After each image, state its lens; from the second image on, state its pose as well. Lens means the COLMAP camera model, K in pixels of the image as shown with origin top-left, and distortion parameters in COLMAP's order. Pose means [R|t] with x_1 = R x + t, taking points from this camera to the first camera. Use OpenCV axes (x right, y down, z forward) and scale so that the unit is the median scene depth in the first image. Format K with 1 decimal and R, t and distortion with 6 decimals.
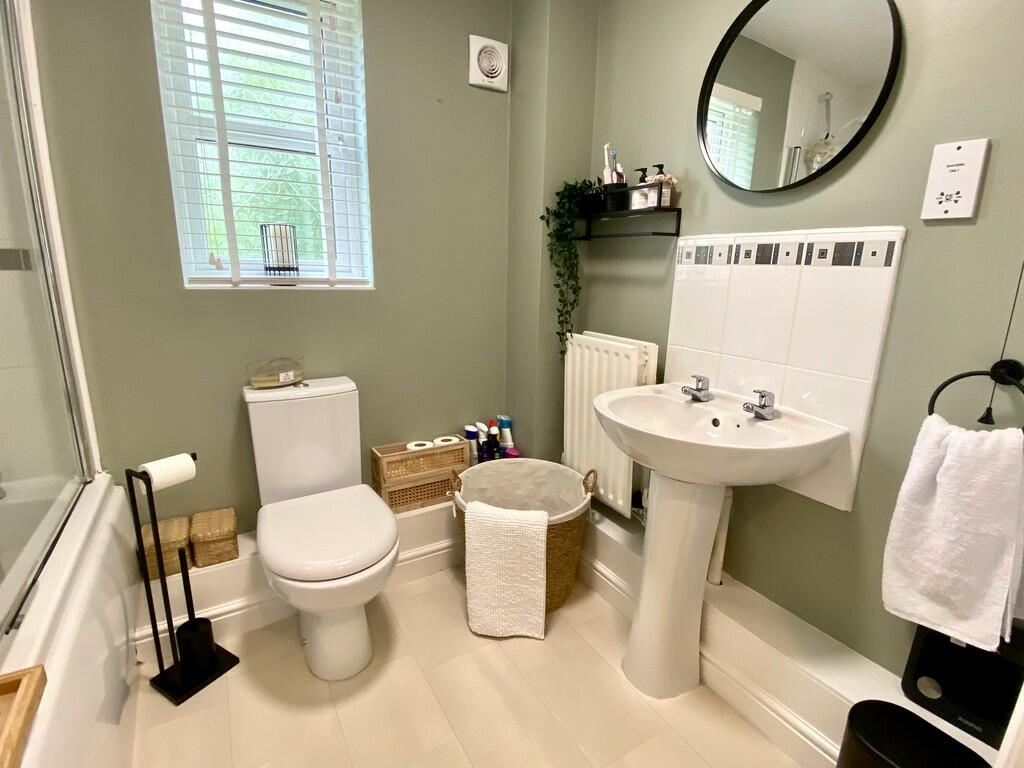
lens RADIAL K [[493.5, 0, 512.0], [0, 493.5, 384.0], [0, 0, 1]] dist [0.001058, -0.000026]
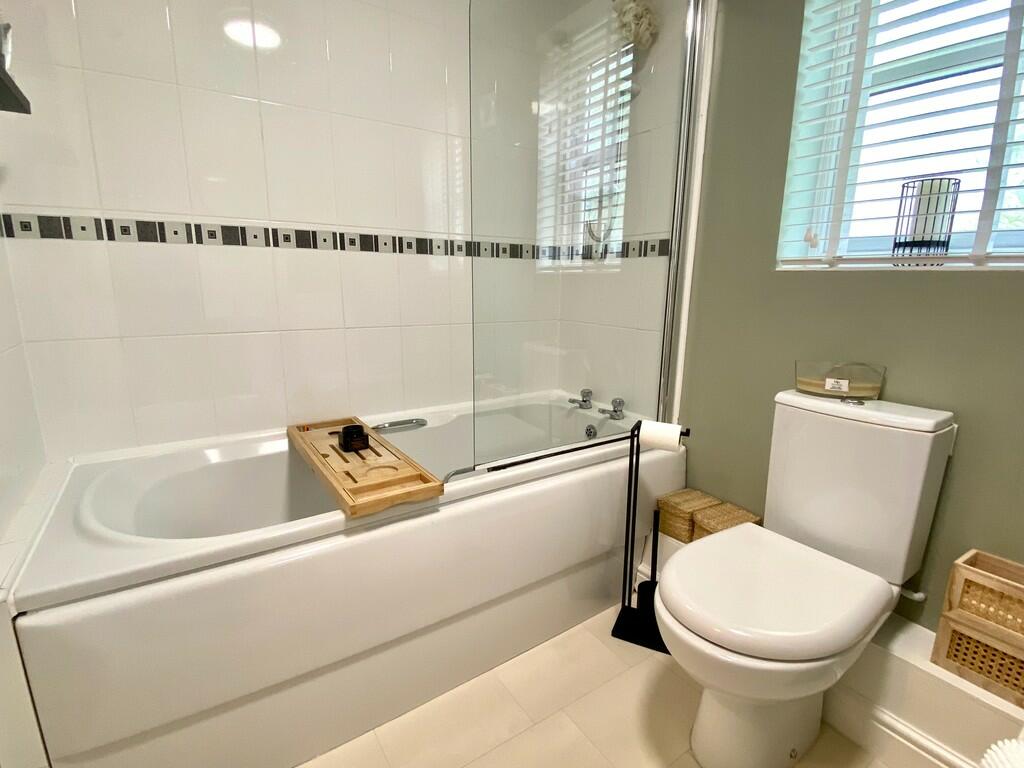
lens RADIAL K [[493.5, 0, 512.0], [0, 493.5, 384.0], [0, 0, 1]] dist [0.001058, -0.000026]
pose [[0.050516, 0.189012, -0.980675, 0.250348], [-0.241435, 0.955116, 0.171649, -0.026203], [0.969101, 0.228098, 0.093883, 0.452455]]
